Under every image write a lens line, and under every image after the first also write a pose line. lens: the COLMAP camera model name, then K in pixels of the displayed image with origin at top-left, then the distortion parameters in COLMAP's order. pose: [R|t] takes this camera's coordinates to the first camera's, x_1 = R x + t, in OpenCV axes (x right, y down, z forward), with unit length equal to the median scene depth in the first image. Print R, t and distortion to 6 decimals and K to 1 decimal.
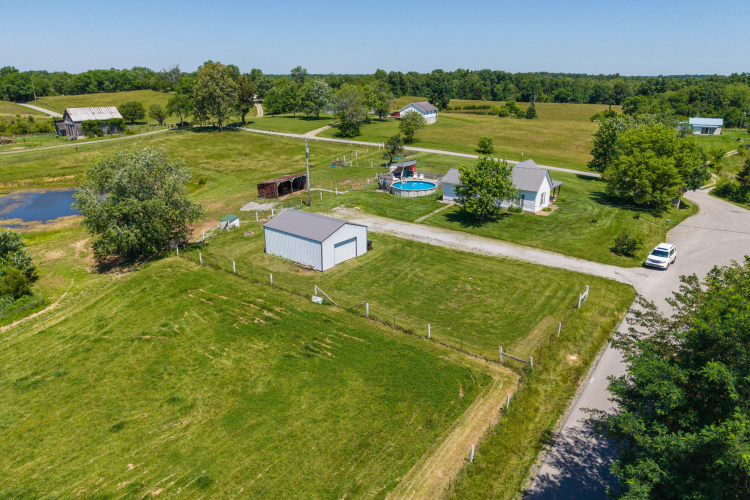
lens RADIAL K [[490.3, 0, 375.0], [0, 490.3, 250.0], [0, 0, 1]] dist [-0.000774, -0.002976]
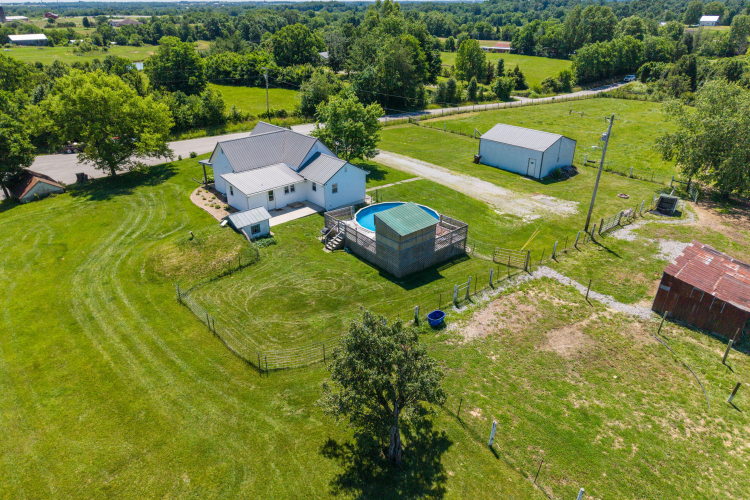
lens RADIAL K [[490.3, 0, 375.0], [0, 490.3, 250.0], [0, 0, 1]] dist [-0.000774, -0.002976]
pose [[-0.986507, -0.075983, 0.145023, 0.014573], [0.050850, 0.699780, 0.712546, -0.266628], [-0.155625, 0.710306, -0.686474, 0.773162]]
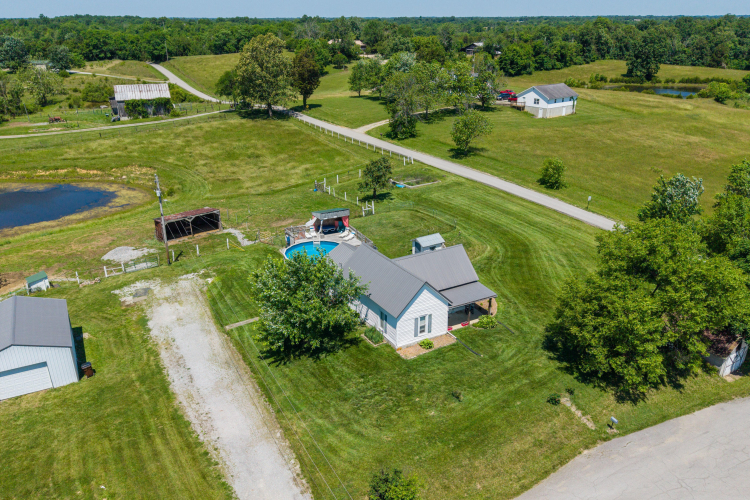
lens RADIAL K [[591.3, 0, 375.0], [0, 591.3, 250.0], [0, 0, 1]] dist [0.005590, 0.002420]
pose [[0.924366, 0.131727, -0.358044, 0.247528], [-0.120328, 0.991262, 0.054040, -0.105103], [0.362034, -0.006870, 0.932139, 0.152291]]
